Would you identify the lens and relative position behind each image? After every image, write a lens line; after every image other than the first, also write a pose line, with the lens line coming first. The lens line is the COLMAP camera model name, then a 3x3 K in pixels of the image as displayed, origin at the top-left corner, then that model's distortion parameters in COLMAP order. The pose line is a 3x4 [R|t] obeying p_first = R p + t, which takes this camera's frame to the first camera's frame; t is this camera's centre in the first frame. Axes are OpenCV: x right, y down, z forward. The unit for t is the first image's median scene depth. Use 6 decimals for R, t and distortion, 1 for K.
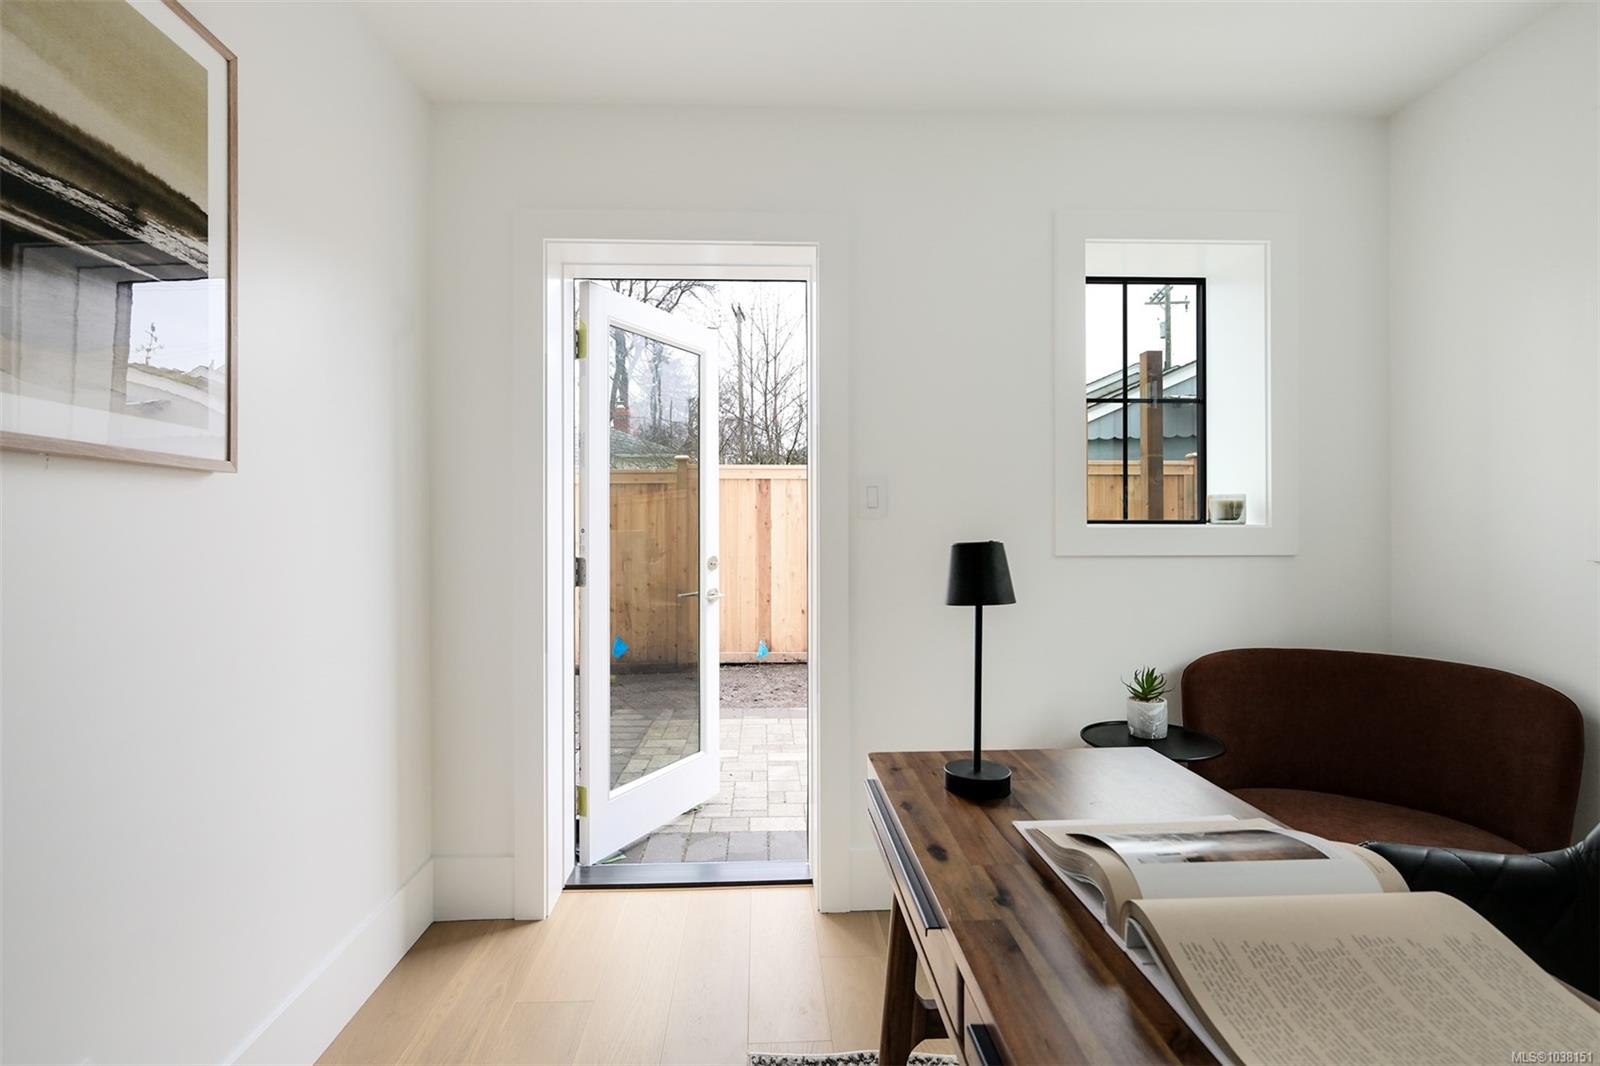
lens RADIAL K [[732.0, 0, 790.8], [0, 732.0, 524.7], [0, 0, 1]] dist [-0.003086, 0.003122]
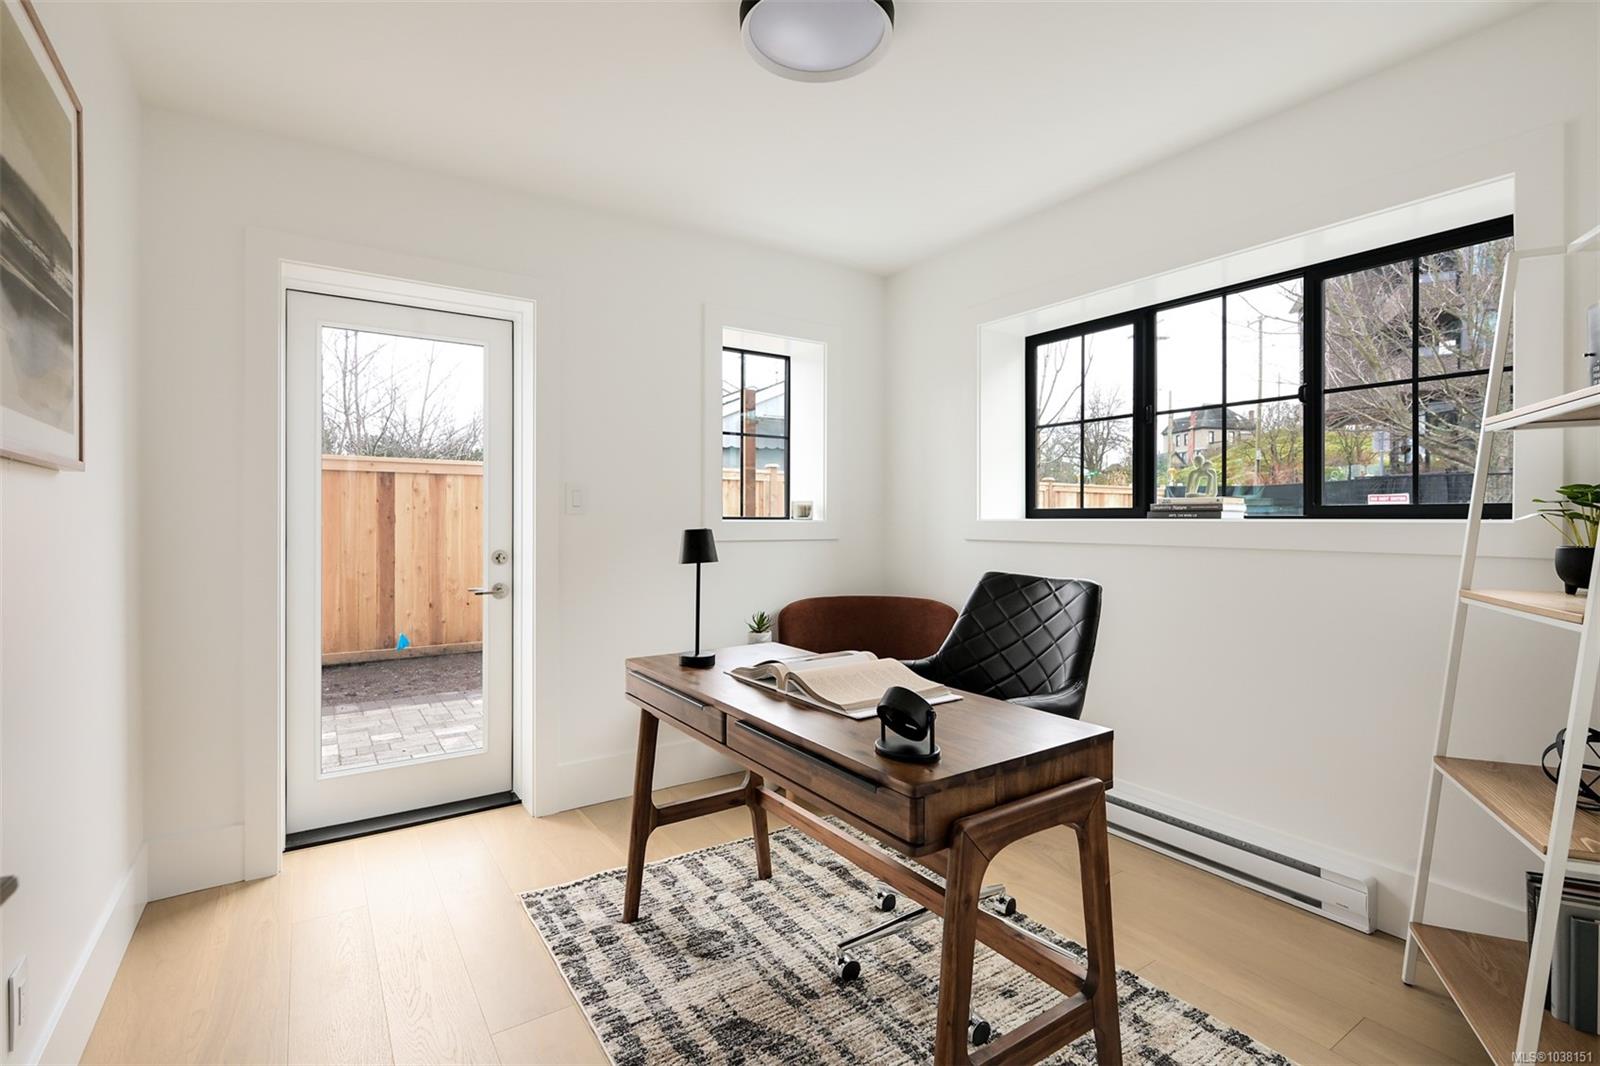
lens RADIAL K [[732.0, 0, 760.2], [0, 732.0, 519.9], [0, 0, 1]] dist [-0.003086, 0.003122]
pose [[0.876565, 0.004451, 0.481264, -0.212629], [-0.004335, 0.999990, -0.001353, 0.001958], [-0.481265, -0.000901, 0.876575, -0.294241]]
